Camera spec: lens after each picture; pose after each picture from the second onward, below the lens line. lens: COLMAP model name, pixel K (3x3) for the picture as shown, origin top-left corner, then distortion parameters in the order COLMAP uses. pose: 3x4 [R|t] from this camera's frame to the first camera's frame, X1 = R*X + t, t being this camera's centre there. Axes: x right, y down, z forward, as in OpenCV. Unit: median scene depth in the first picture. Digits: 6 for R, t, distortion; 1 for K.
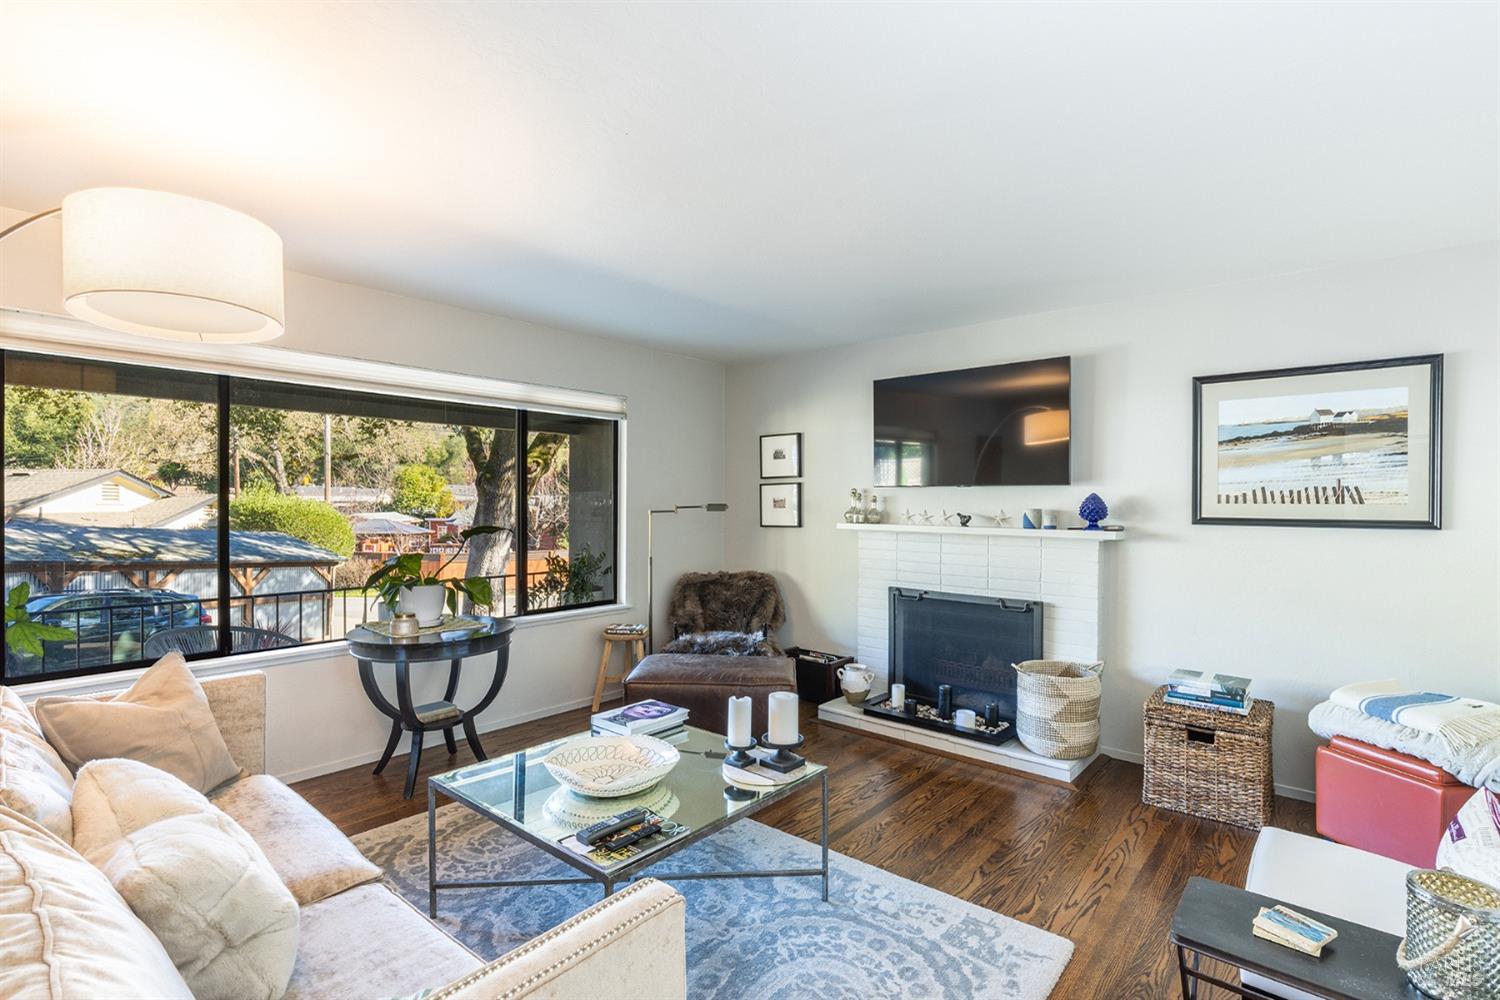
lens RADIAL K [[703.8, 0, 750.0], [0, 703.8, 500.0], [0, 0, 1]] dist [-0.000240, -0.000042]
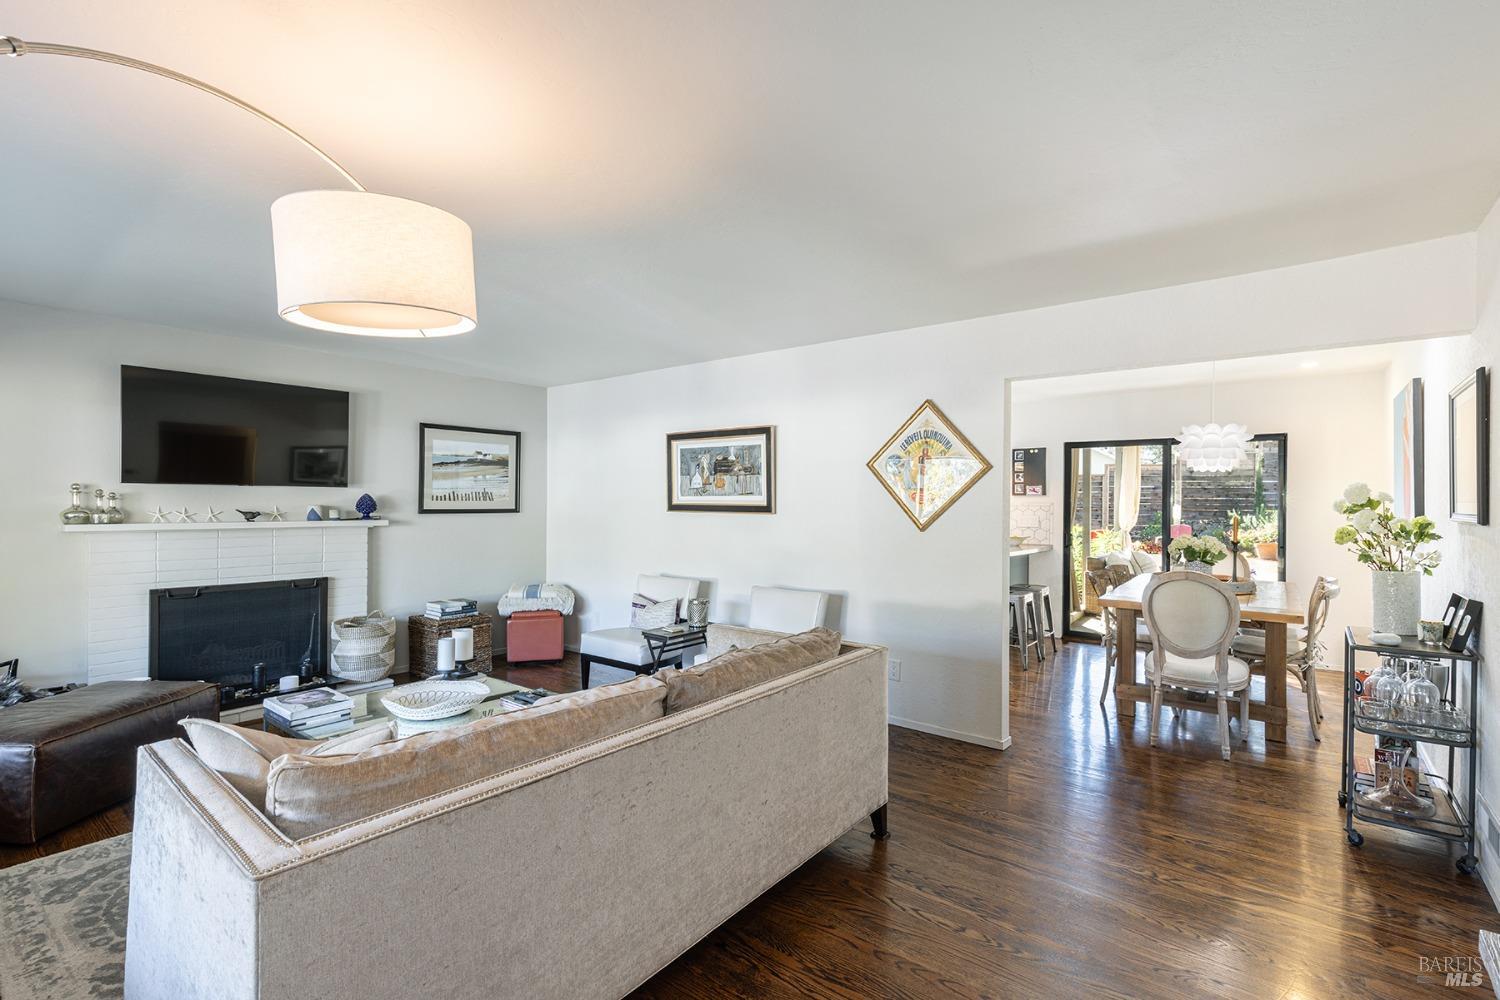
lens RADIAL K [[676.0, 0, 750.0], [0, 676.0, 500.0], [0, 0, 1]] dist [0.003754, 0.000280]
pose [[-0.040600, 0.003368, 0.999170, -0.953267], [-0.002014, 0.999992, -0.003453, 0.007024], [-0.999173, -0.002152, -0.040593, 0.309271]]
